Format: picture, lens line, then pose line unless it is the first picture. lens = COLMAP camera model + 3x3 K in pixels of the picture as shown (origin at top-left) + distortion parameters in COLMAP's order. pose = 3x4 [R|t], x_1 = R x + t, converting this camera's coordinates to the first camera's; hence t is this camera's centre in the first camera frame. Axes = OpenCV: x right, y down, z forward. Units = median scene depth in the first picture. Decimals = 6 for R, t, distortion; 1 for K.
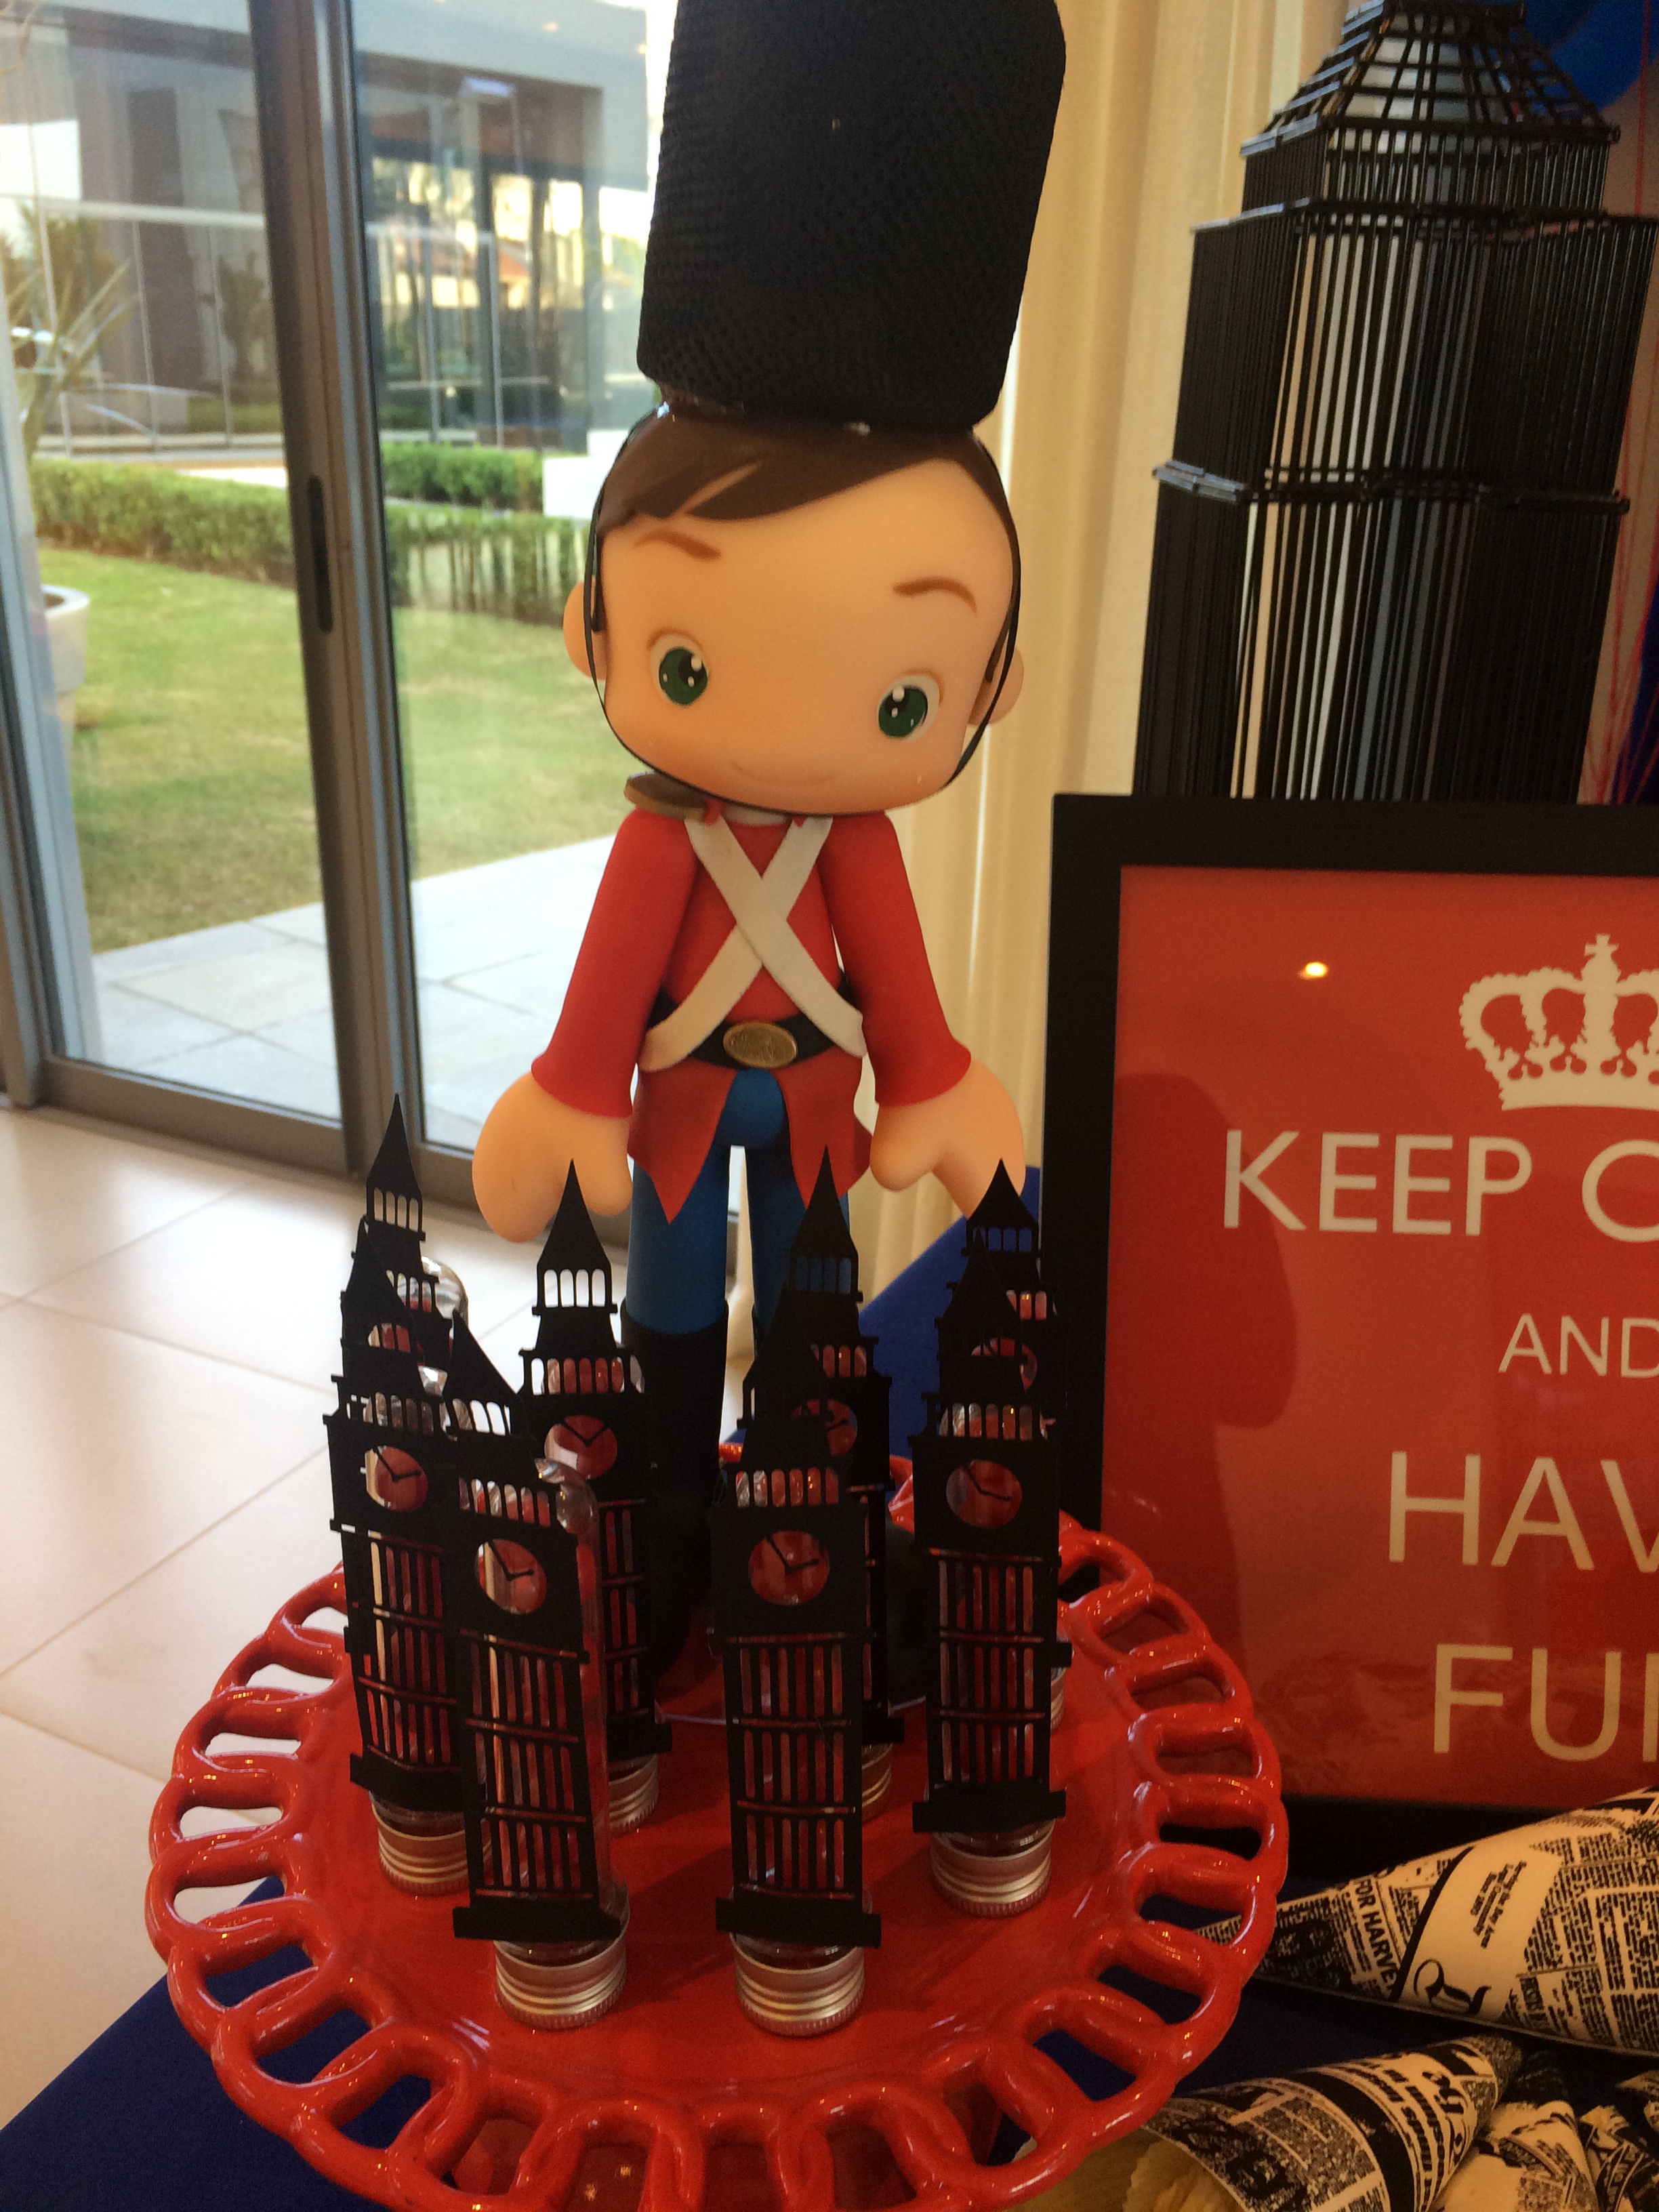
lens RADIAL K [[1905.7, 0, 836.5], [0, 1905.7, 1098.0], [0, 0, 1]] dist [0.079984, -0.114074]
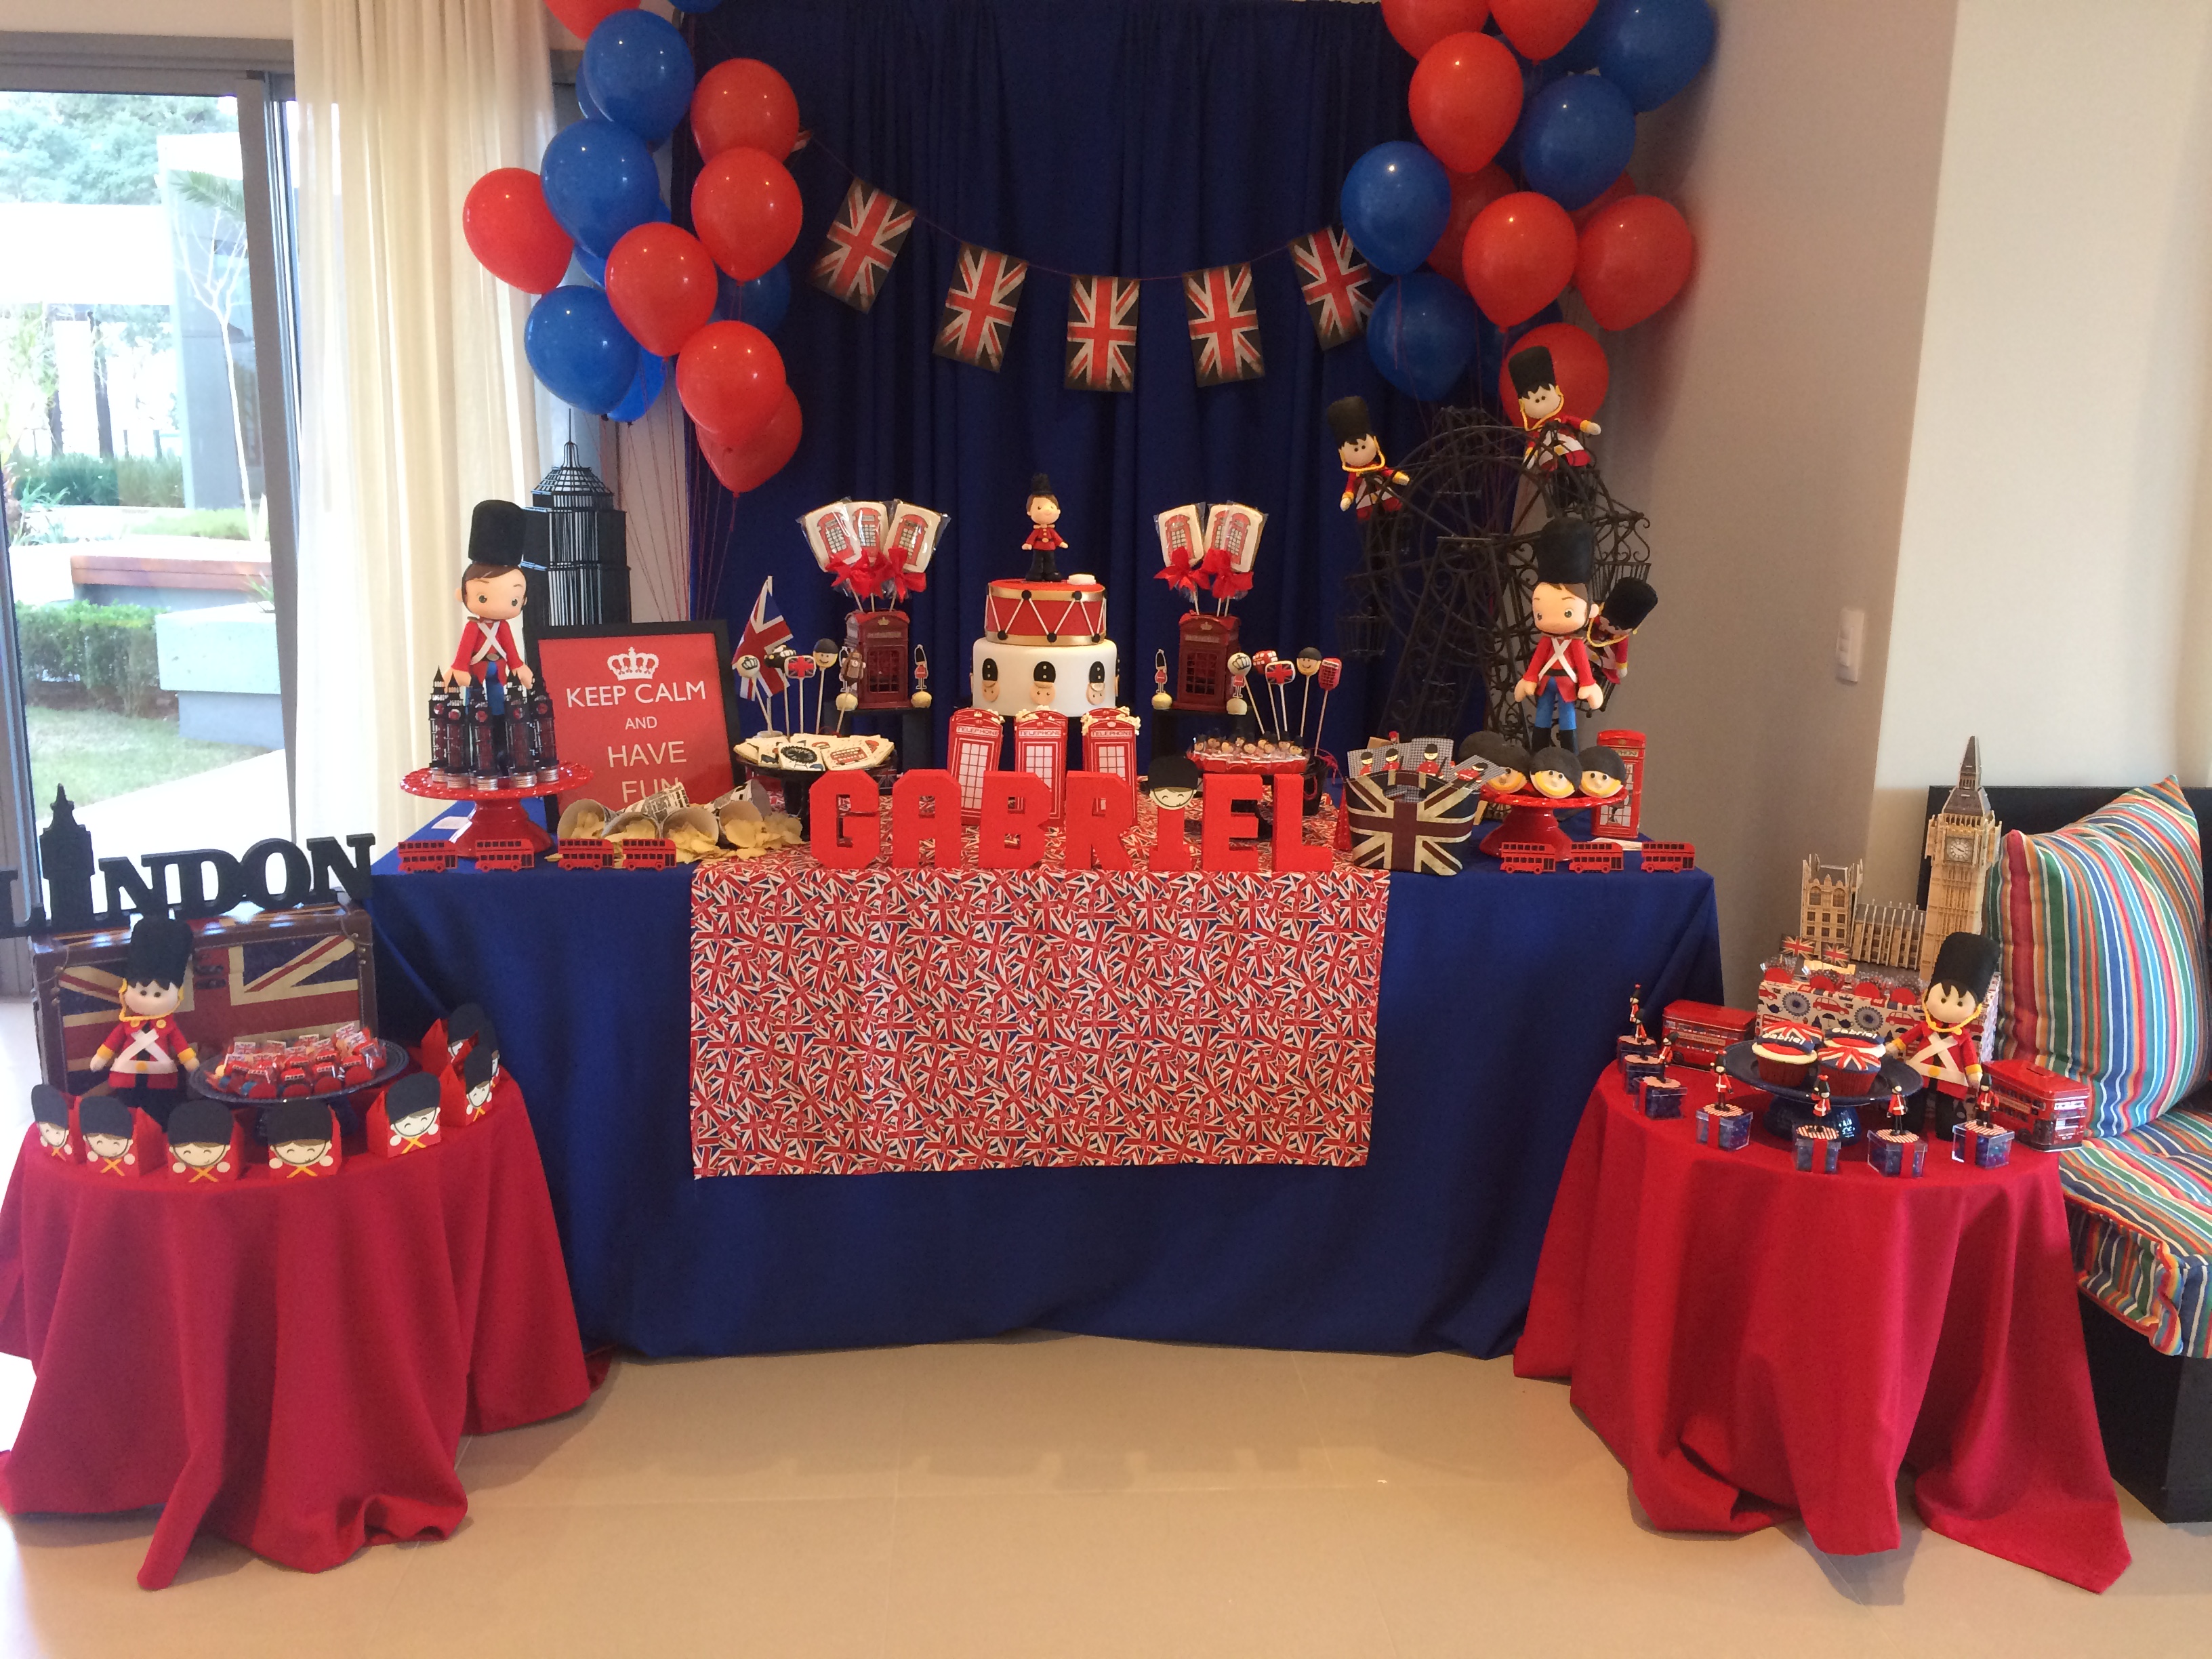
lens RADIAL K [[1905.7, 0, 1076.0], [0, 1905.7, 821.1], [0, 0, 1]] dist [0.079984, -0.114074]
pose [[0.871033, -0.109901, 0.478773, -1.115678], [0.184386, 0.976532, -0.111293, 1.197904], [-0.455306, 0.185219, 0.870856, -4.071376]]
